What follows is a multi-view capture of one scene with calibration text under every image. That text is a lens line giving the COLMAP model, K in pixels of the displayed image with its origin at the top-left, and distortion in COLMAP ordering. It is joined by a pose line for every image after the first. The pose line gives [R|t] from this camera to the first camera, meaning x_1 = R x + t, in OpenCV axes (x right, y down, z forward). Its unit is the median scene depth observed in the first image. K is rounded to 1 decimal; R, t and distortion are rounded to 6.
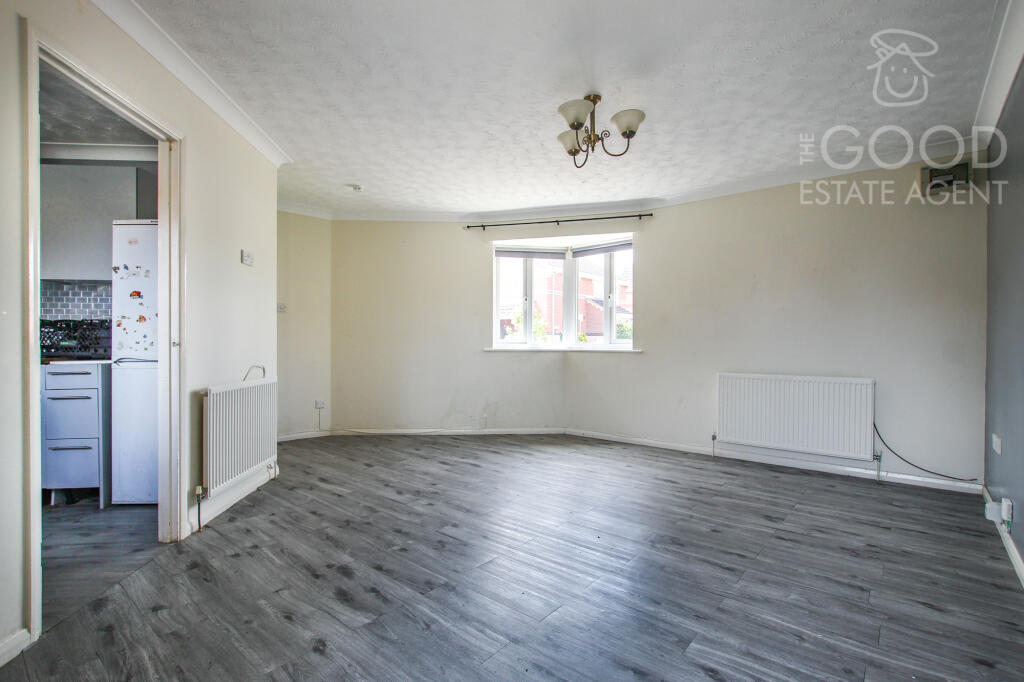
lens RADIAL K [[477.7, 0, 512.0], [0, 477.7, 341.0], [0, 0, 1]] dist [-0.017630, 0.000359]
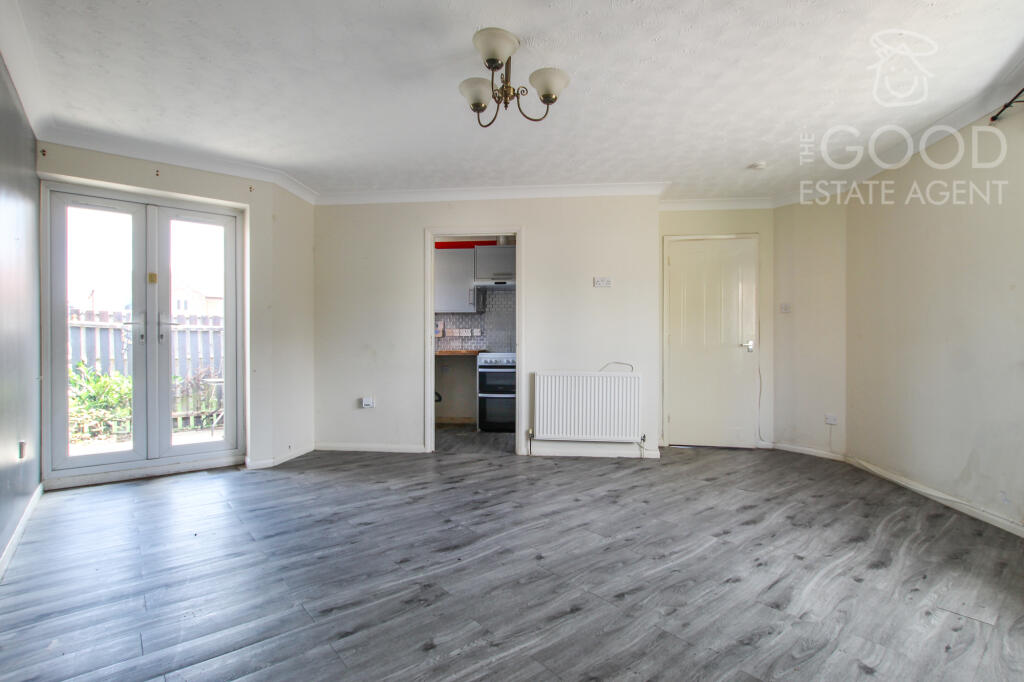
lens RADIAL K [[477.7, 0, 512.0], [0, 477.7, 341.0], [0, 0, 1]] dist [-0.017630, 0.000359]
pose [[-0.168877, -0.010329, -0.985583, 0.911292], [0.000726, 0.999944, -0.010604, 0.009234], [0.985637, -0.002507, -0.168860, 1.080844]]
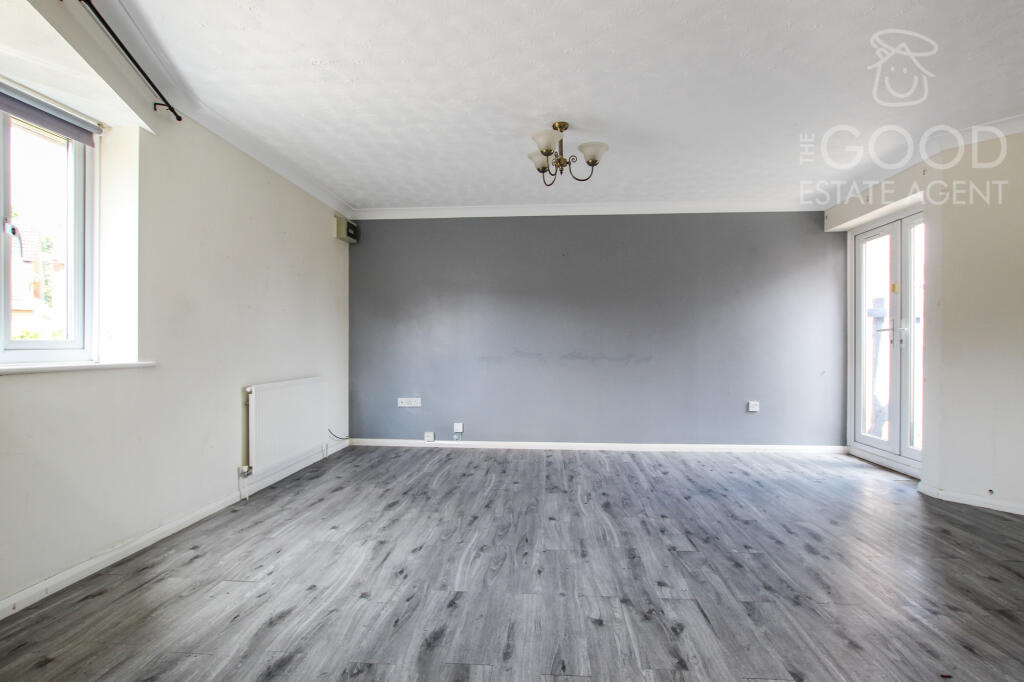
lens RADIAL K [[497.5, 0, 497.3], [0, 497.5, 341.4], [0, 0, 1]] dist [-0.009993, 0.000529]
pose [[-0.573844, 0.002378, 0.818961, -0.649980], [-0.004193, 0.999974, -0.005841, -0.002380], [-0.818954, -0.006786, -0.573819, 1.676665]]
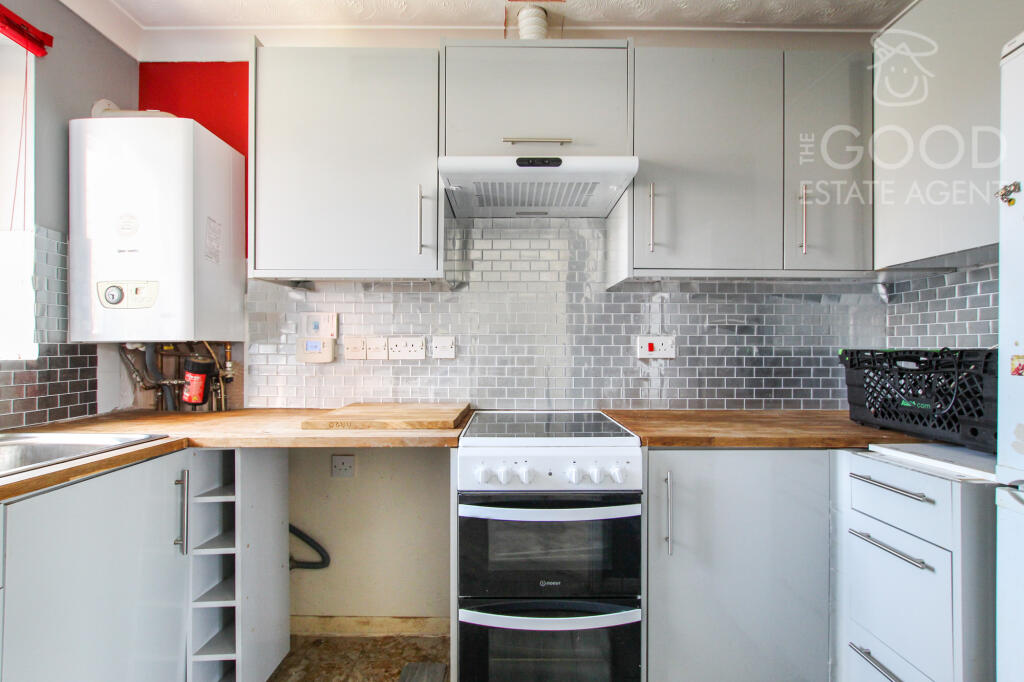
lens RADIAL K [[506.7, 0, 511.6], [0, 506.7, 356.6], [0, 0, 1]] dist [-0.035283, 0.008555]
pose [[-0.076484, -0.001694, -0.997069, -0.494253], [-0.003028, 0.999994, -0.001466, -0.040016], [0.997066, 0.002907, -0.076488, 0.708400]]
